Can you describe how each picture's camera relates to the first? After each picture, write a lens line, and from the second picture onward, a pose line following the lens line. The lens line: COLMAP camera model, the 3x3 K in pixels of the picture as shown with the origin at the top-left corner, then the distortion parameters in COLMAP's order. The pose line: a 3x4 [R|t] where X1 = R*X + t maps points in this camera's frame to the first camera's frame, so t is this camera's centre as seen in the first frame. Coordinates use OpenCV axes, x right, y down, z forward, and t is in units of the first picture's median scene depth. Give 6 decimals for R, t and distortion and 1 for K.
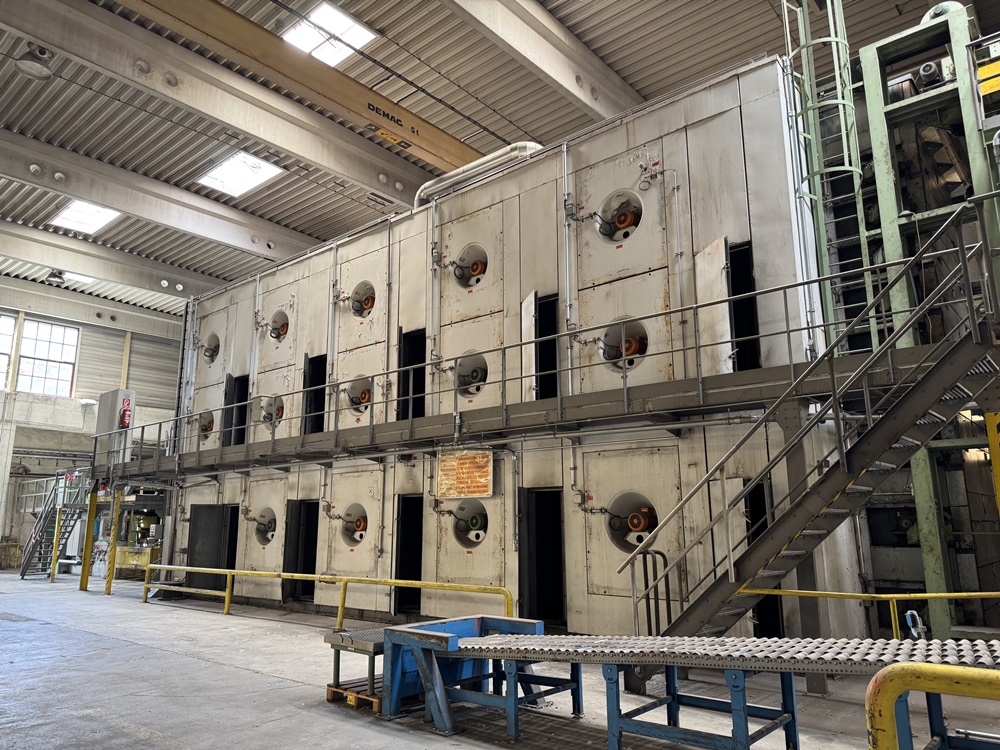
lens RADIAL K [[709.3, 0, 504.1], [0, 709.3, 378.5], [0, 0, 1]] dist [0.009614, -0.008095]
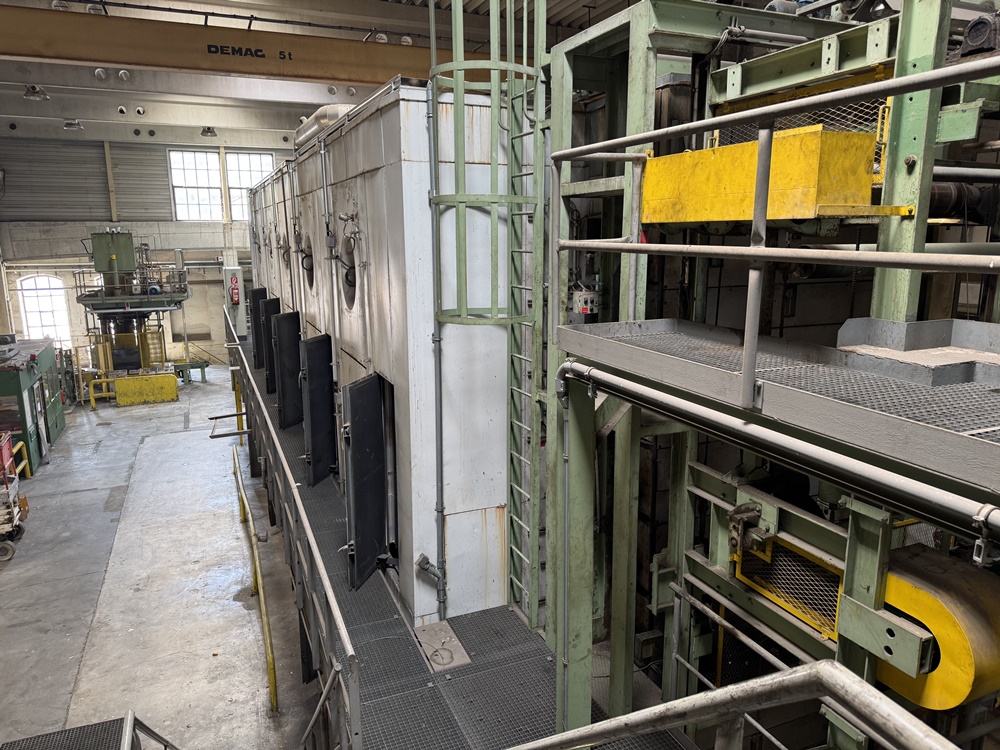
lens RADIAL K [[709.3, 0, 499.2], [0, 709.3, 375.7], [0, 0, 1]] dist [0.009614, -0.008095]
pose [[0.894536, 0.092283, -0.437367, 0.262331], [0.087205, 0.923627, 0.373241, -0.159116], [0.438407, -0.372018, 0.818170, 0.167041]]
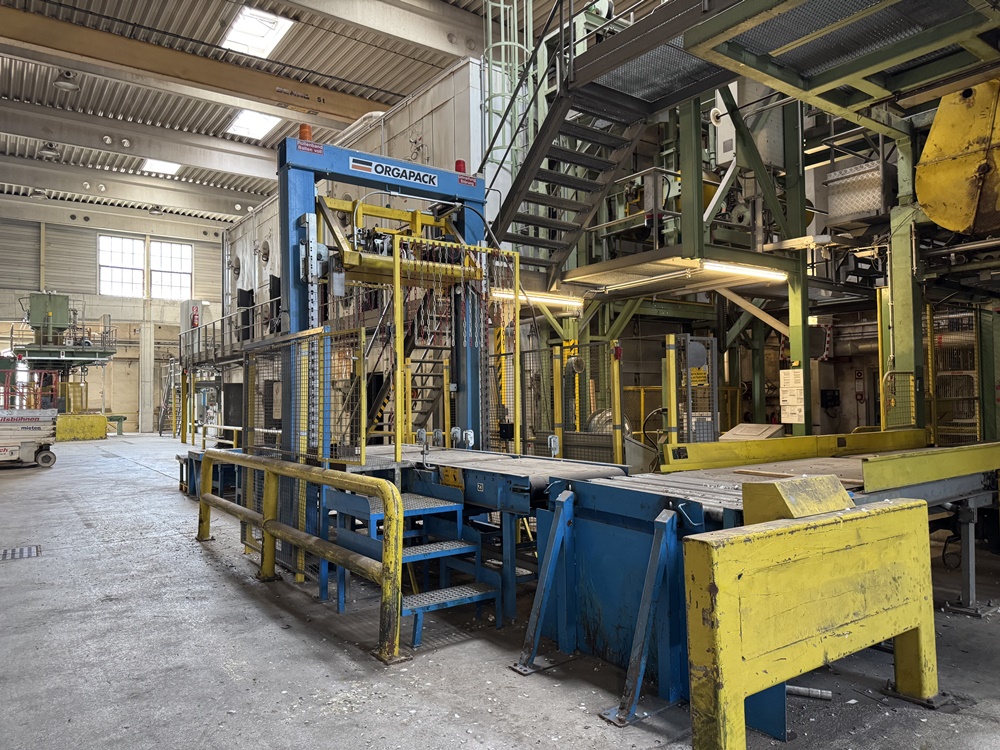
lens RADIAL K [[709.3, 0, 497.4], [0, 709.3, 373.2], [0, 0, 1]] dist [0.009614, -0.008095]
pose [[0.971340, -0.012219, -0.237379, 0.268536], [0.052076, 0.985355, 0.162372, -0.027155], [0.231918, -0.170080, 0.957751, -0.141087]]
